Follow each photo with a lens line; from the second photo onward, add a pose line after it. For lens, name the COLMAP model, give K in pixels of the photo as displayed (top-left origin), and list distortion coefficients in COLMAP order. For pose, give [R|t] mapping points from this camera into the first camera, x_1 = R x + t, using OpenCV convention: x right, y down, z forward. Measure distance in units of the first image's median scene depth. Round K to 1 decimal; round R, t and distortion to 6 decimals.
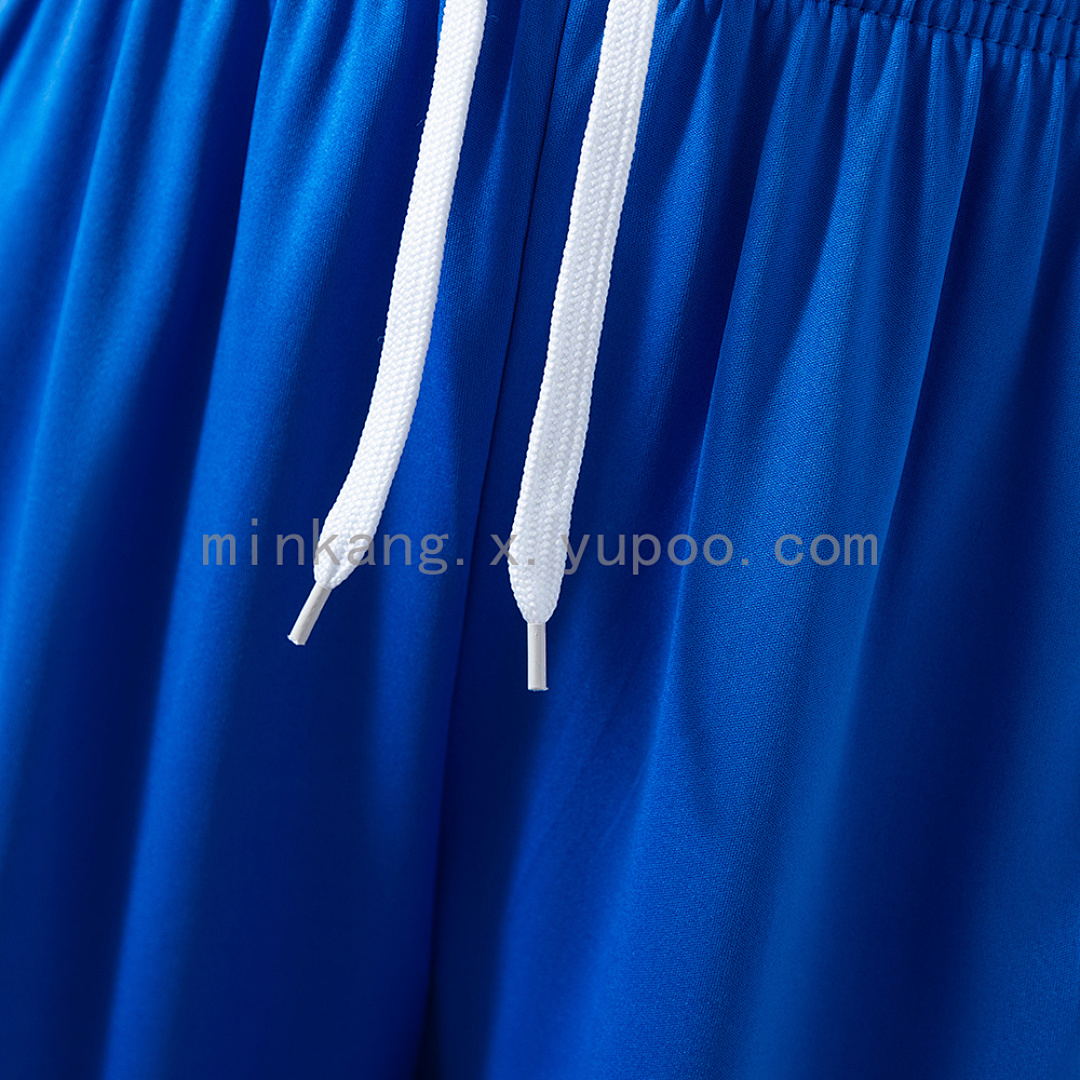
lens RADIAL K [[2139.4, 0, 540.0], [0, 2139.4, 543.7], [0, 0, 1]] dist [-0.032245, 0.000000]
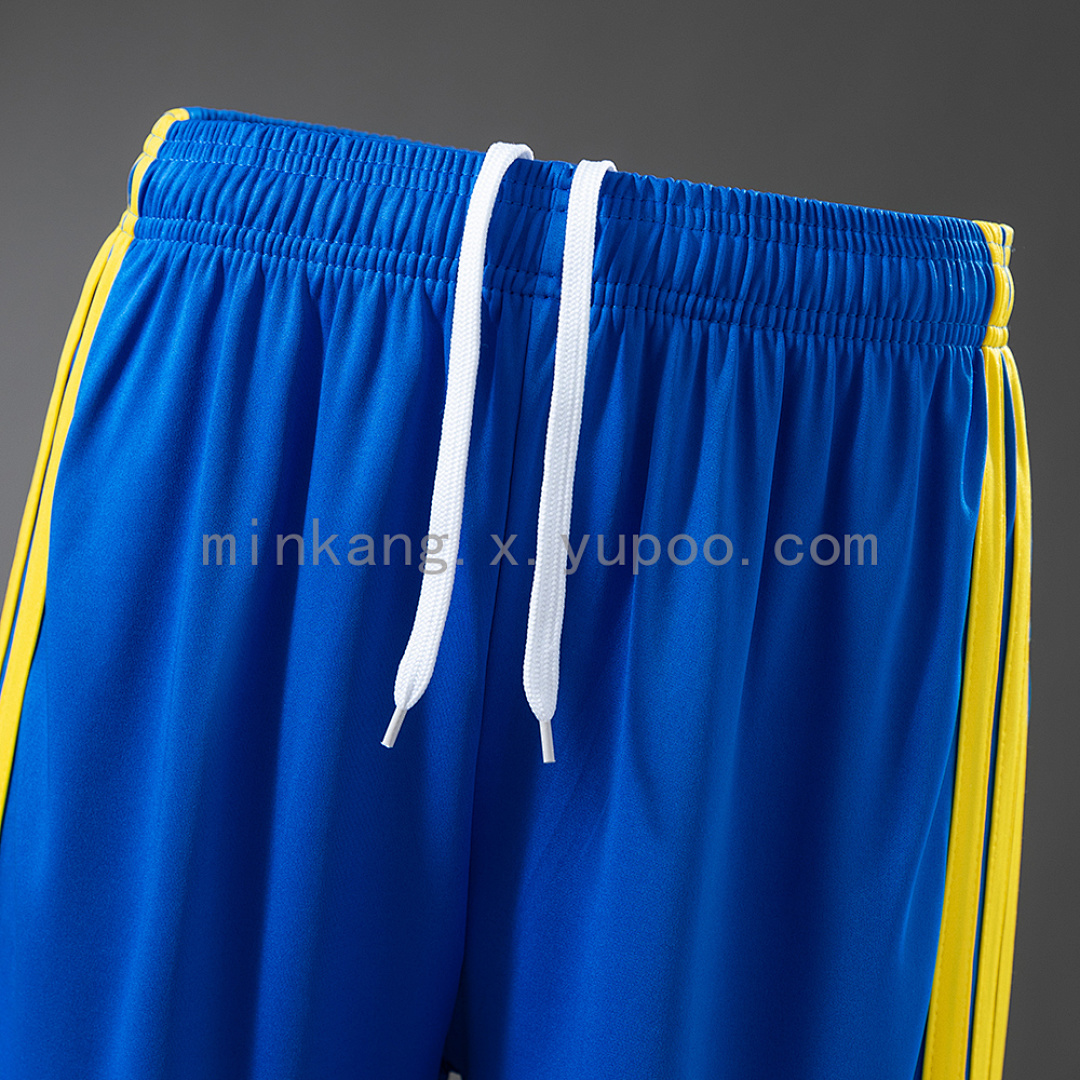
lens RADIAL K [[2139.4, 0, 539.2], [0, 2139.4, 537.3], [0, 0, 1]] dist [-0.032245, 0.000000]
pose [[0.988362, -0.086278, 0.125283, -0.192091], [0.087308, 0.996178, -0.002740, -0.094453], [-0.124568, 0.013646, 0.992117, -0.581208]]
